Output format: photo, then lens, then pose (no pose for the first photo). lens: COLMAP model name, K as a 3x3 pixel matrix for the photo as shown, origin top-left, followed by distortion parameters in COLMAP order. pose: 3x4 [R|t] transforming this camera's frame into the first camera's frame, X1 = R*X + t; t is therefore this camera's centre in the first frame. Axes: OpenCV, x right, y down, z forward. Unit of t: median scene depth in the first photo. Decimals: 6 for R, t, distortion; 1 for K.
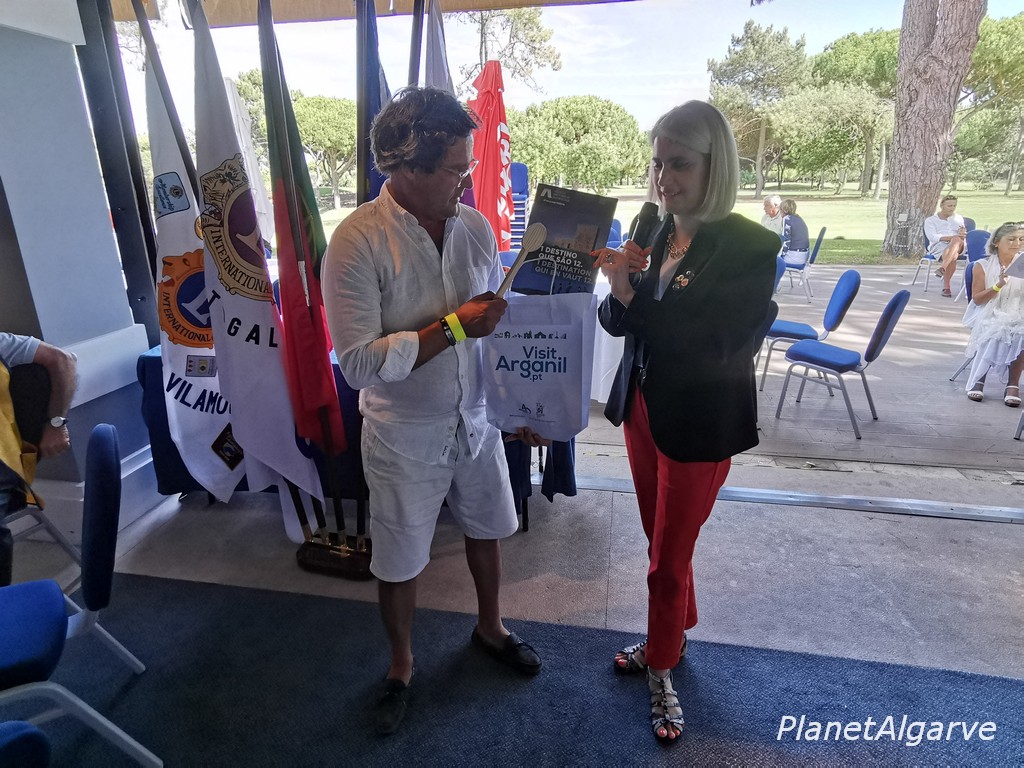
lens RADIAL K [[611.4, 0, 512.0], [0, 611.4, 384.0], [0, 0, 1]] dist [0.000436, 0.001512]
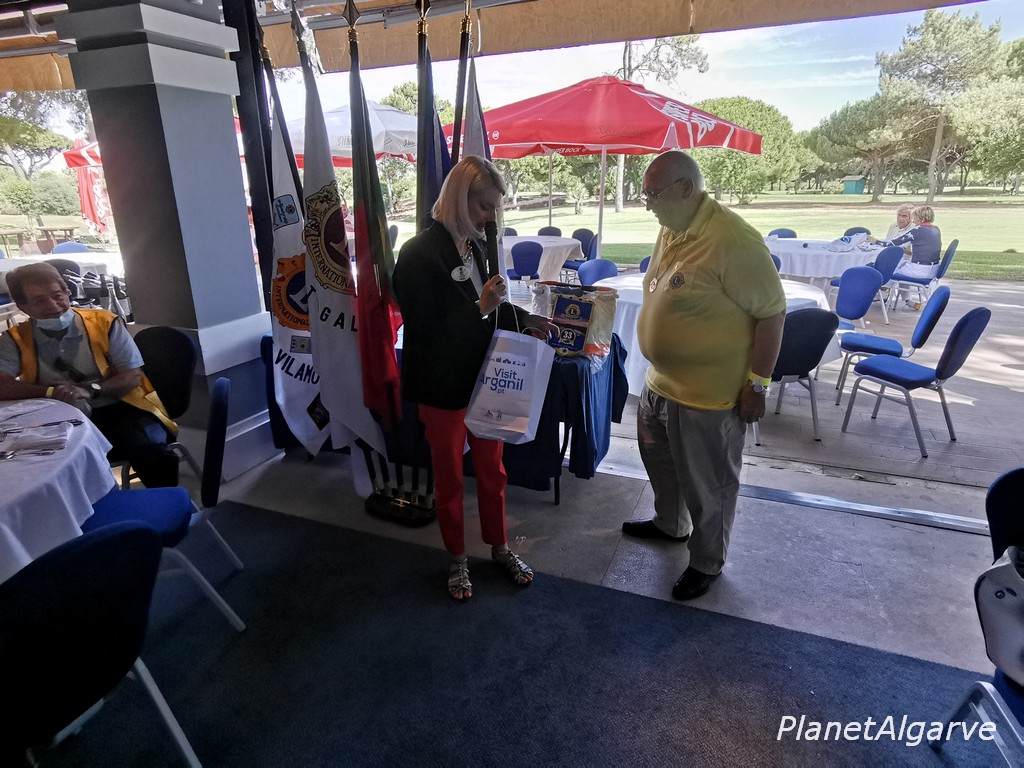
lens RADIAL K [[629.1, 0, 513.1], [0, 629.1, 385.4], [0, 0, 1]] dist [0.002969, 0.002277]
pose [[0.976811, 0.059727, -0.205603, 0.158212], [-0.062684, 0.998002, -0.007894, 0.030732], [0.204721, 0.020599, 0.978604, -0.154599]]
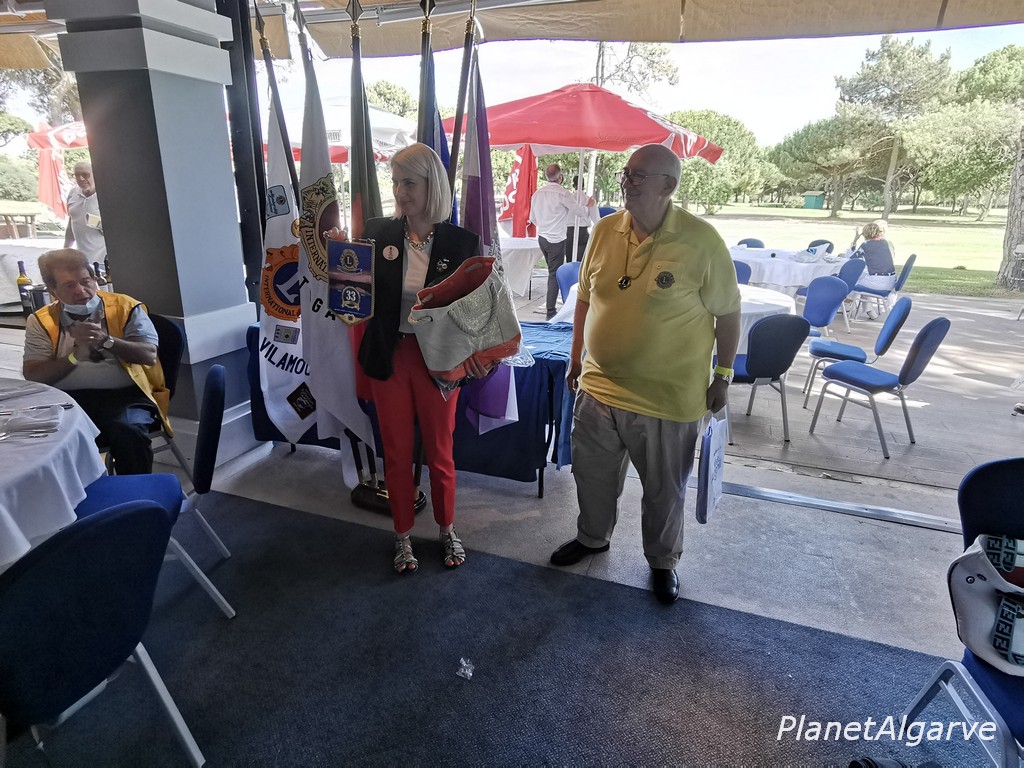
lens RADIAL K [[623.8, 0, 512.0], [0, 623.8, 384.0], [0, 0, 1]] dist [0.003240, 0.003428]
pose [[0.984648, 0.080228, -0.155021, 0.125776], [-0.083732, 0.996357, -0.016195, 0.043849], [0.153157, 0.028926, 0.987778, -0.174039]]
